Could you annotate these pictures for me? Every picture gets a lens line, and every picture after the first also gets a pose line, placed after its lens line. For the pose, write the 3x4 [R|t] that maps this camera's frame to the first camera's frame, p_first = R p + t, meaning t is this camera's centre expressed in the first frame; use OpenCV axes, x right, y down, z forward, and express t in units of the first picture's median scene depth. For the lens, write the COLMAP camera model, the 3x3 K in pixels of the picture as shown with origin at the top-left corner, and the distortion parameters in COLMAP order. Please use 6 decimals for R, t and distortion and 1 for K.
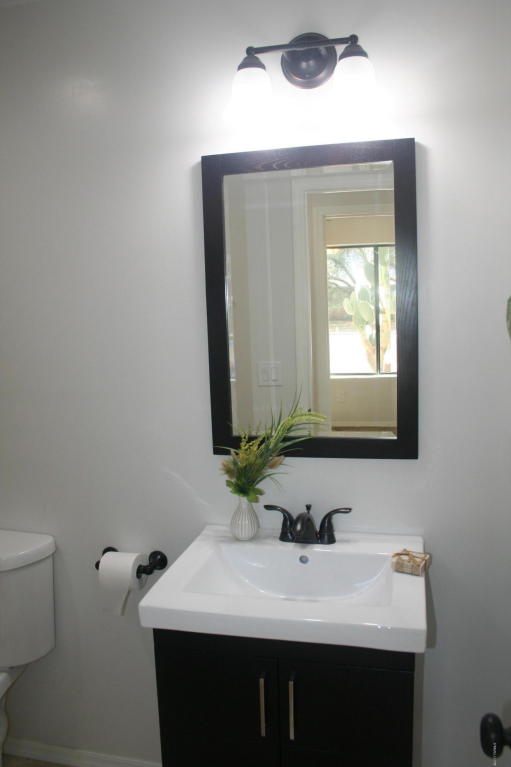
lens RADIAL K [[635.0, 0, 258.2], [0, 635.0, 381.1], [0, 0, 1]] dist [-0.157637, 0.133151]
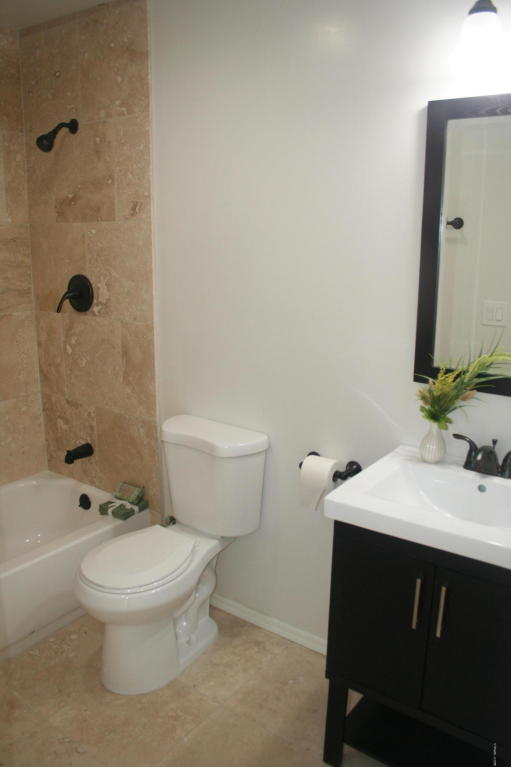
lens RADIAL K [[635.0, 0, 258.2], [0, 635.0, 381.1], [0, 0, 1]] dist [-0.157637, 0.133151]
pose [[0.925698, 0.126173, -0.356599, 0.071599], [-0.084449, 0.987870, 0.130310, -0.004031], [0.368715, -0.090513, 0.925125, -0.108269]]
